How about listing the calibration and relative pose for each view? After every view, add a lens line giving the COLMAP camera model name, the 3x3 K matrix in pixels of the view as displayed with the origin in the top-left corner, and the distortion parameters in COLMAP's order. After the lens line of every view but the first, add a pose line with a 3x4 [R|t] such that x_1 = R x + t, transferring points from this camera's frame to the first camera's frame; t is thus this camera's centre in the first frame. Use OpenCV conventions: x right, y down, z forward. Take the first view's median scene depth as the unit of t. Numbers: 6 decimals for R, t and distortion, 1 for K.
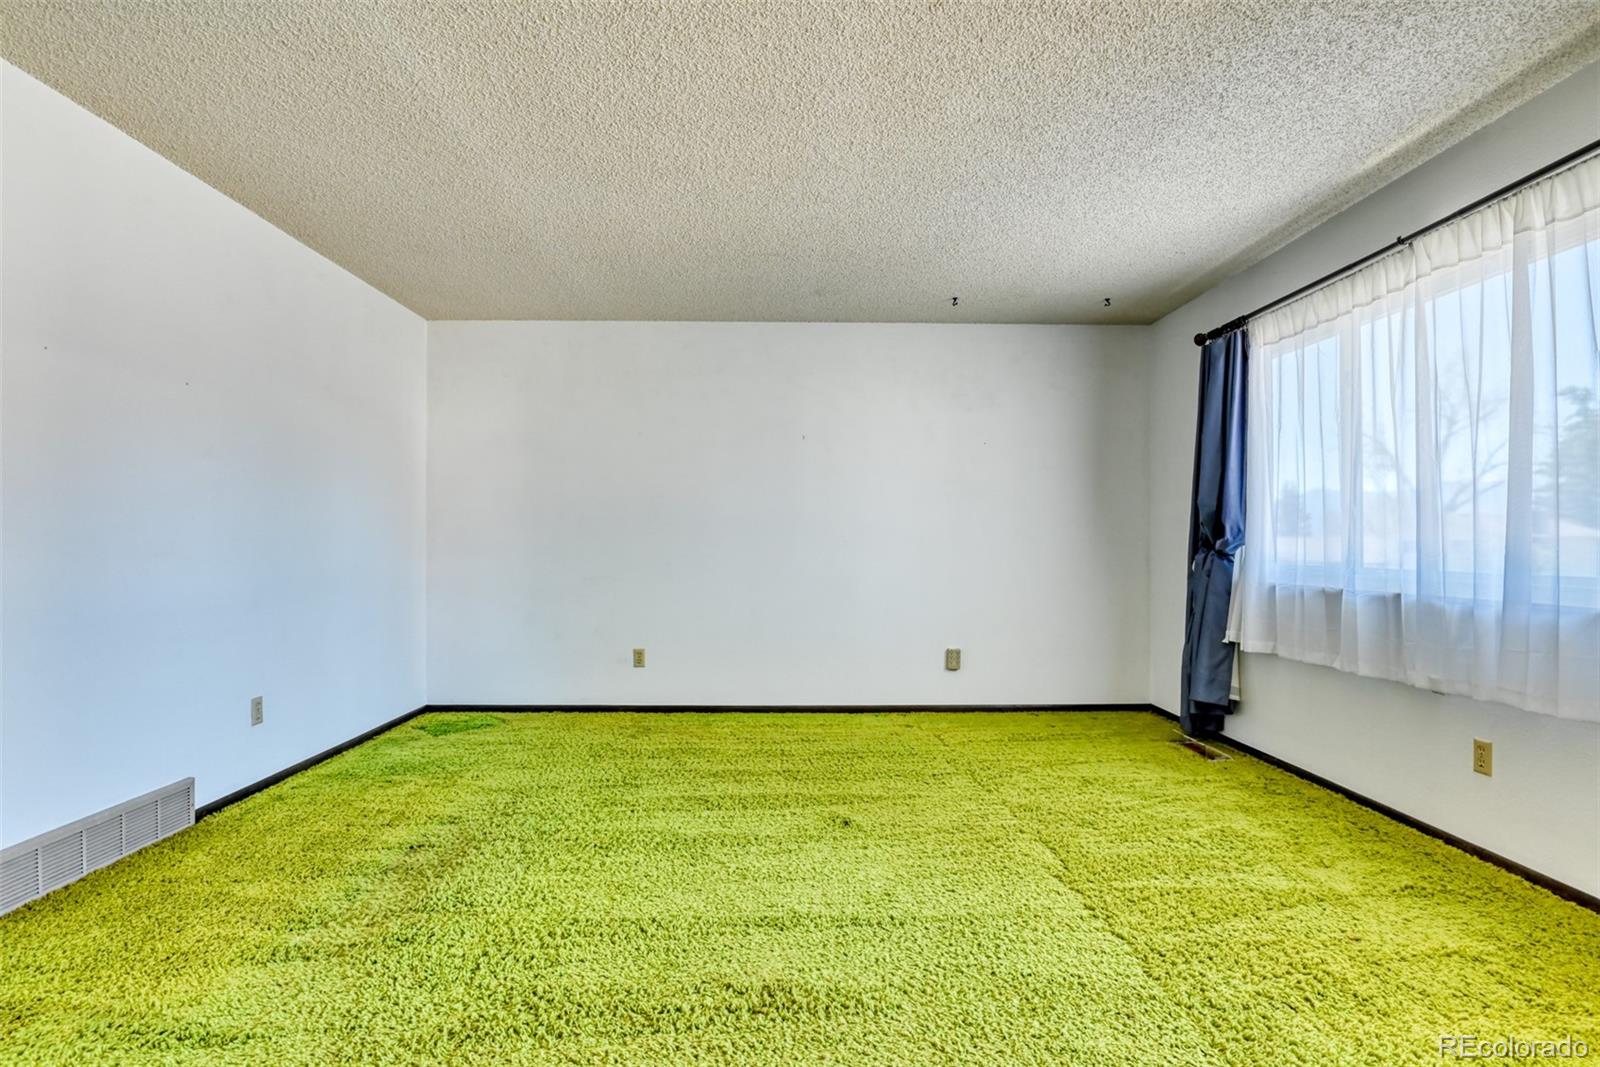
lens RADIAL K [[793.7, 0, 809.1], [0, 793.7, 539.2], [0, 0, 1]] dist [-0.003999, -0.009437]
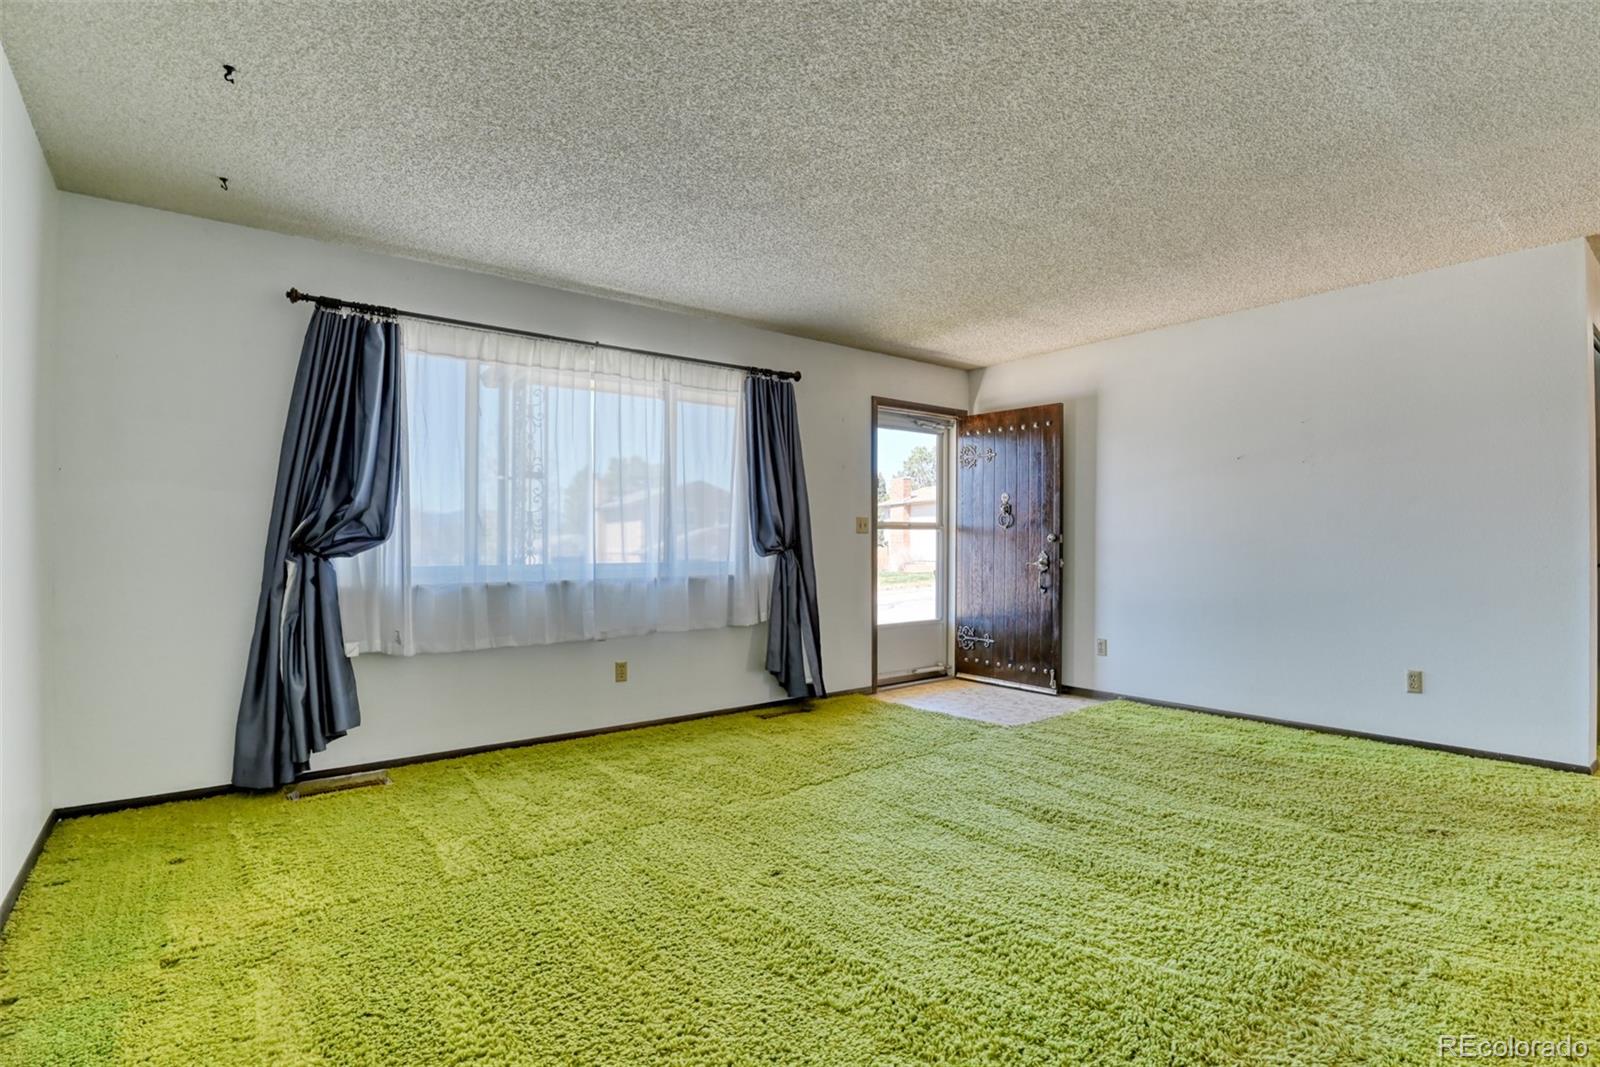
lens RADIAL K [[793.7, 0, 809.1], [0, 793.7, 539.2], [0, 0, 1]] dist [-0.003999, -0.009437]
pose [[-0.593719, 0.007808, 0.804635, -0.464393], [-0.002853, 0.999926, -0.011808, 0.006762], [-0.804668, -0.009306, -0.593653, 1.033592]]
